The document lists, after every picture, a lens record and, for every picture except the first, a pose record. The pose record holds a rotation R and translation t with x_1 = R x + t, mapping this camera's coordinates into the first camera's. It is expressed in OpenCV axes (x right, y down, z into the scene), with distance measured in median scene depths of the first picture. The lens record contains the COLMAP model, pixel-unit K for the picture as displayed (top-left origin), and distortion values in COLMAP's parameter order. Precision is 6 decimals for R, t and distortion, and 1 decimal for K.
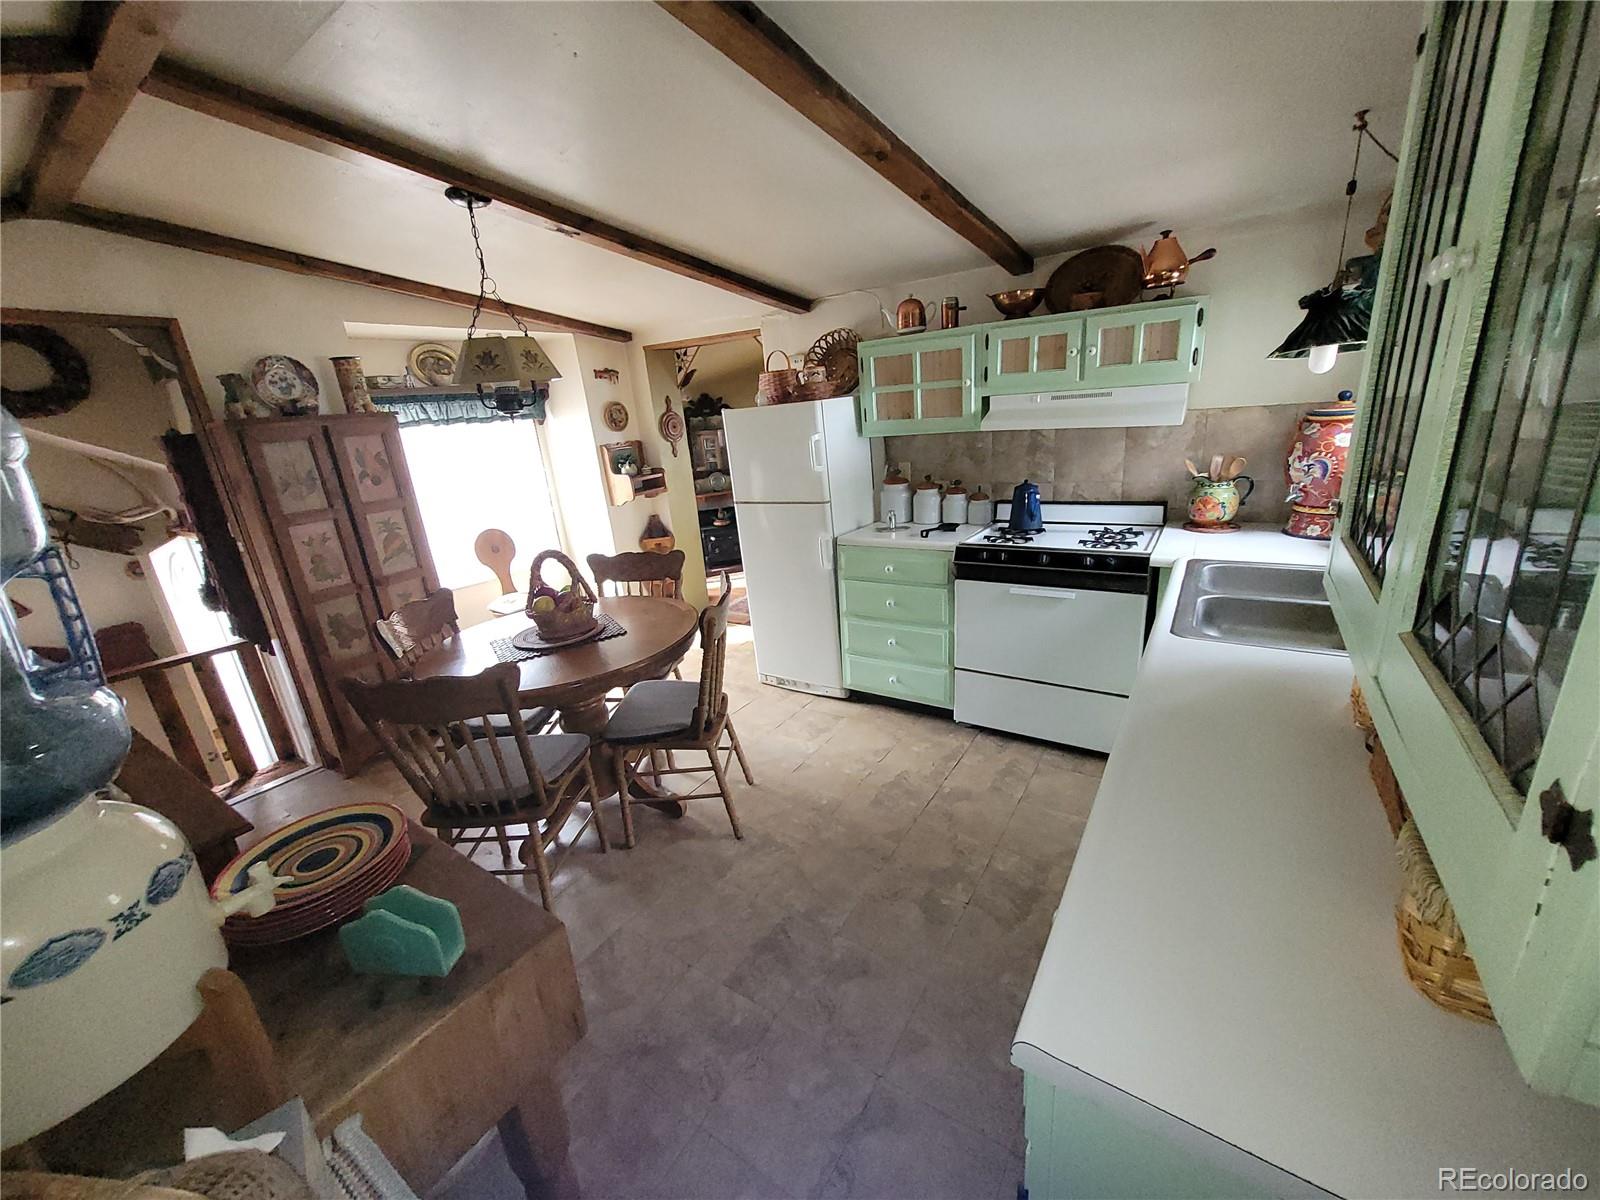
lens RADIAL K [[616.8, 0, 798.9], [0, 616.8, 602.2], [0, 0, 1]] dist [0.007721, -0.003179]
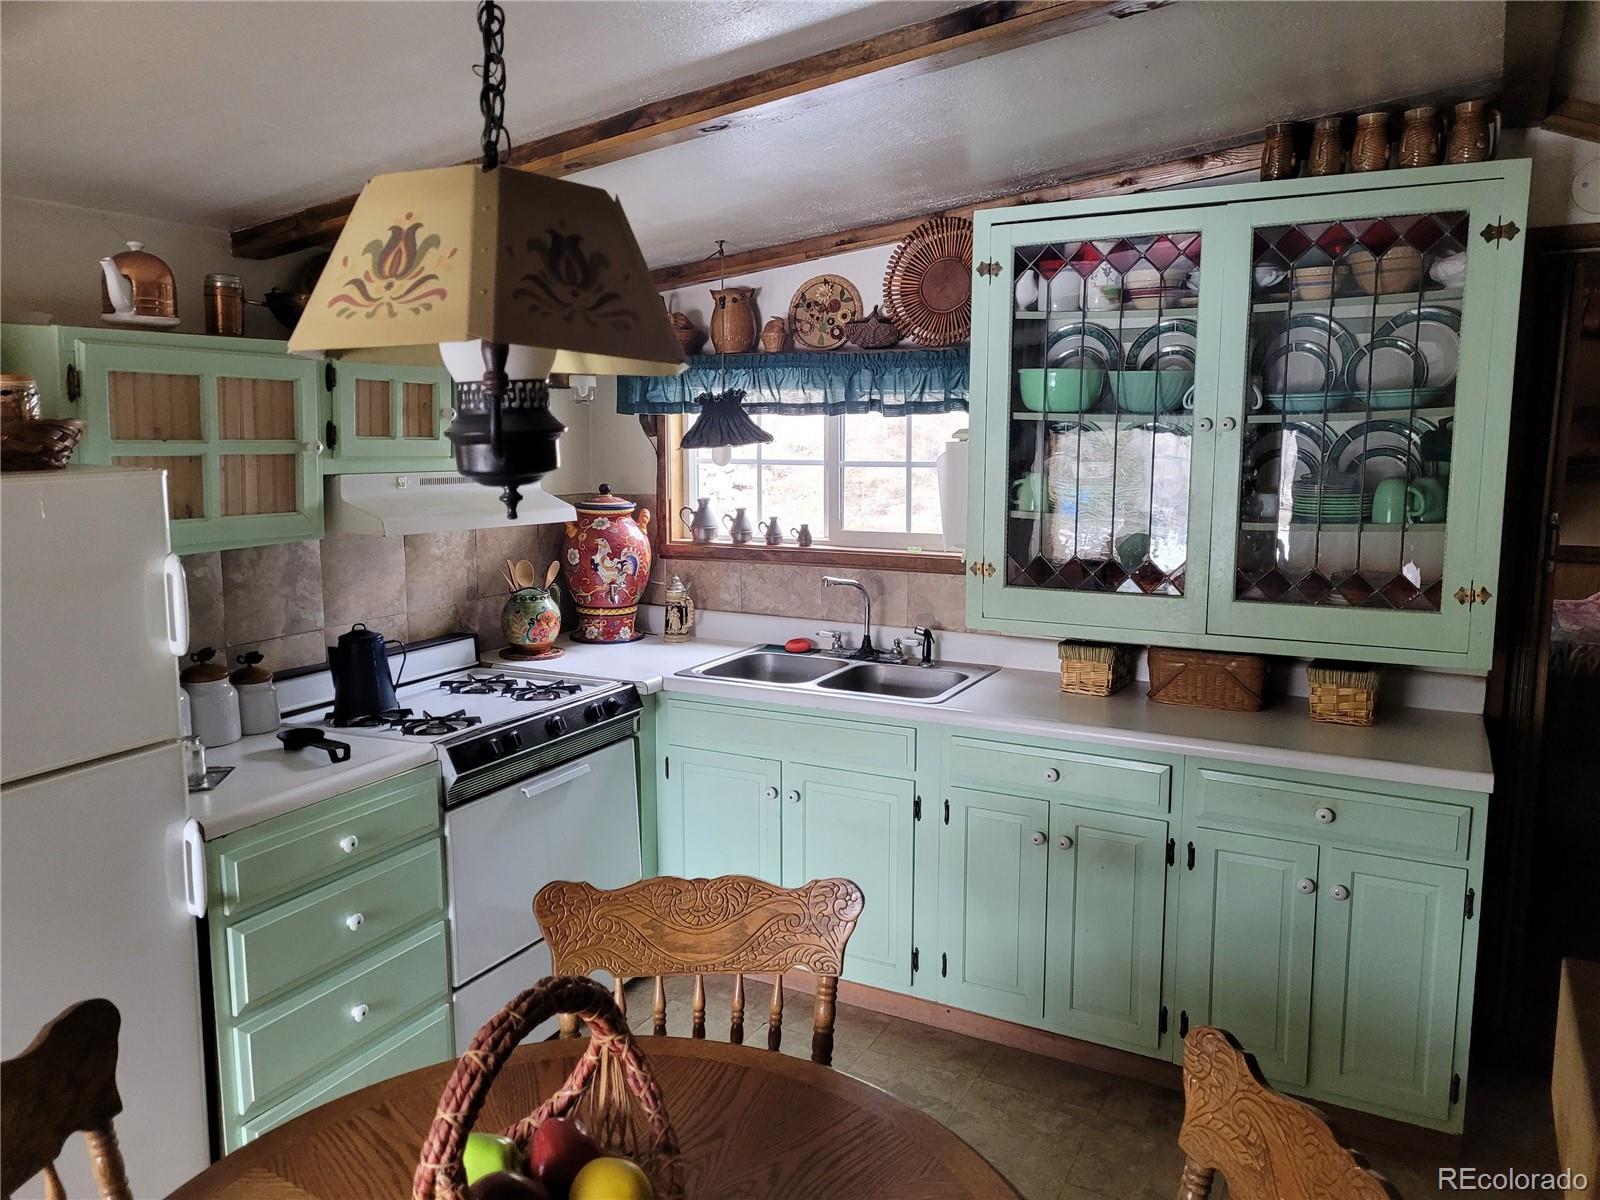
lens RADIAL K [[1194.8, 0, 787.0], [0, 1194.8, 591.6], [0, 0, 1]] dist [0.066661, -0.061478]
pose [[-0.097568, -0.063033, 0.993231, -0.745317], [0.306479, 0.947590, 0.090243, -0.211334], [-0.946864, 0.313209, -0.073136, 0.733494]]
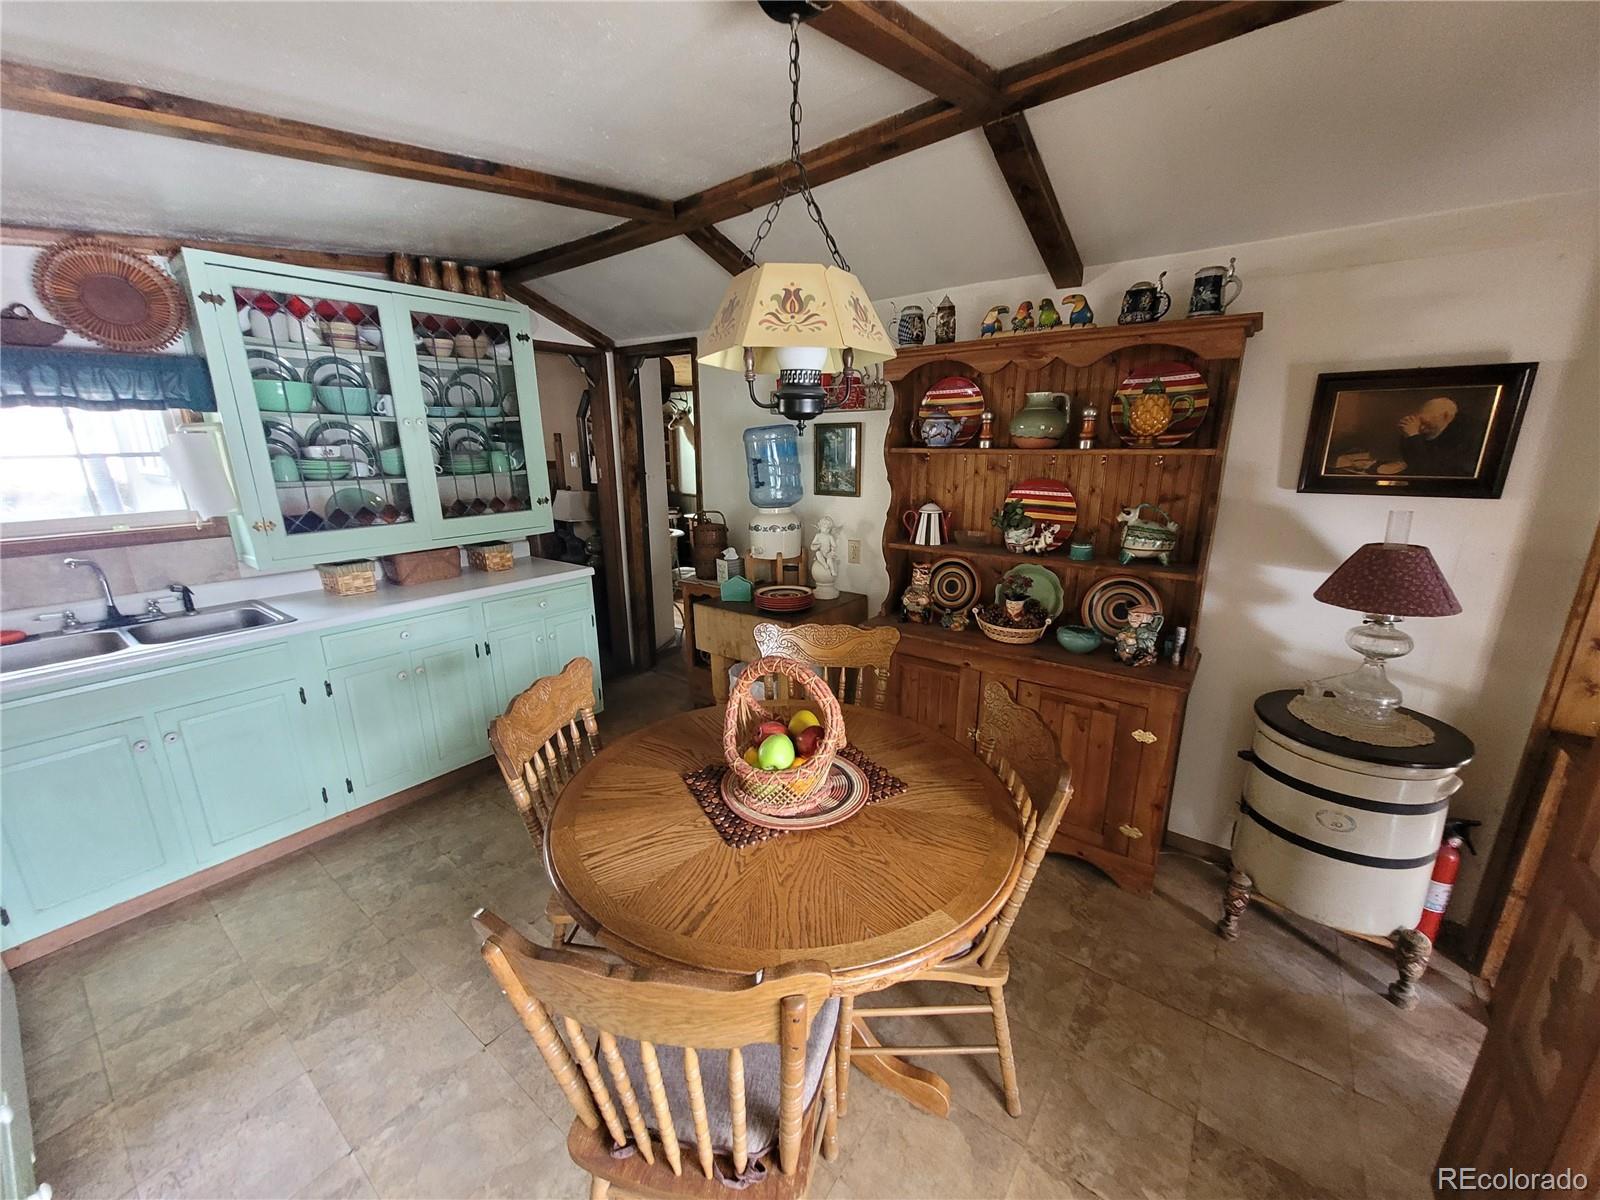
lens RADIAL K [[616.8, 0, 798.9], [0, 616.8, 602.2], [0, 0, 1]] dist [0.007721, -0.003179]
pose [[-0.995048, 0.064870, 0.075304, -0.358766], [0.095103, 0.841565, 0.531717, -0.370625], [-0.028881, 0.536246, -0.843567, 1.237916]]
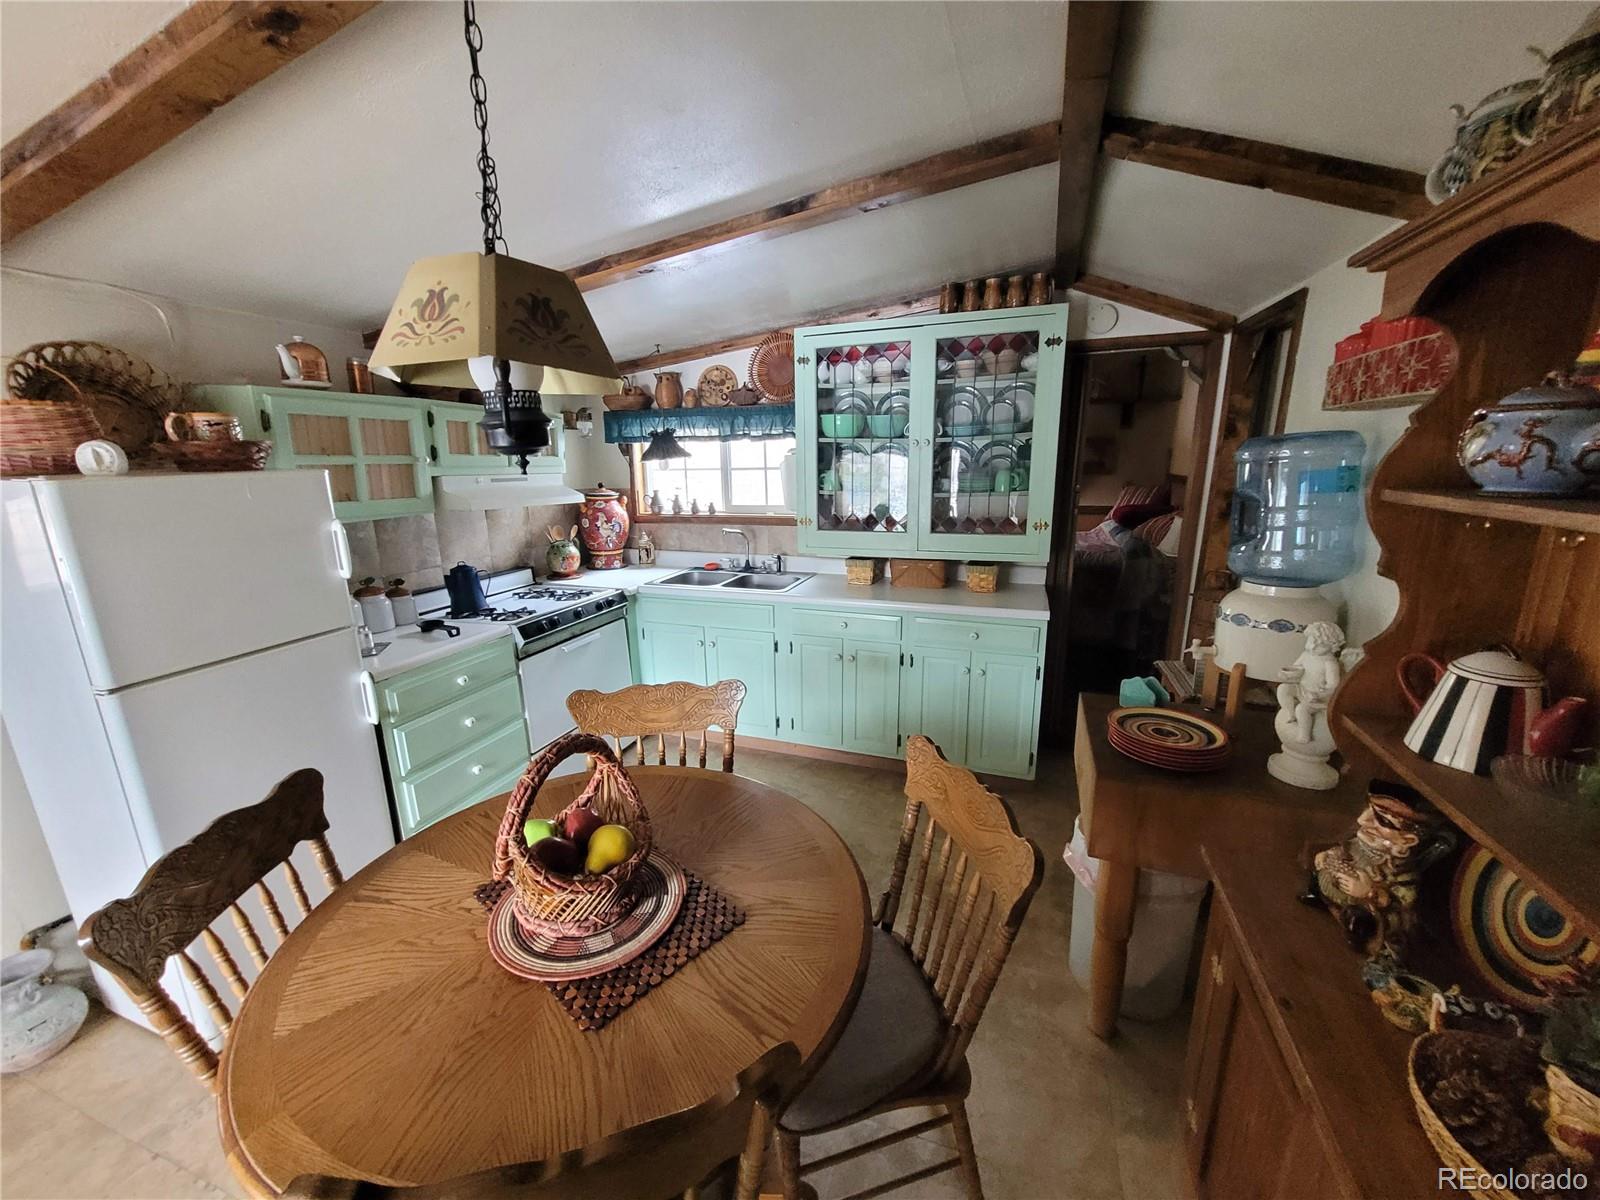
lens RADIAL K [[616.8, 0, 798.9], [0, 616.8, 602.2], [0, 0, 1]] dist [0.007721, -0.003179]
pose [[-0.240937, -0.146739, 0.959384, -0.727152], [0.322728, 0.920140, 0.221785, -0.188525], [-0.915312, 0.363056, -0.174339, 0.727760]]
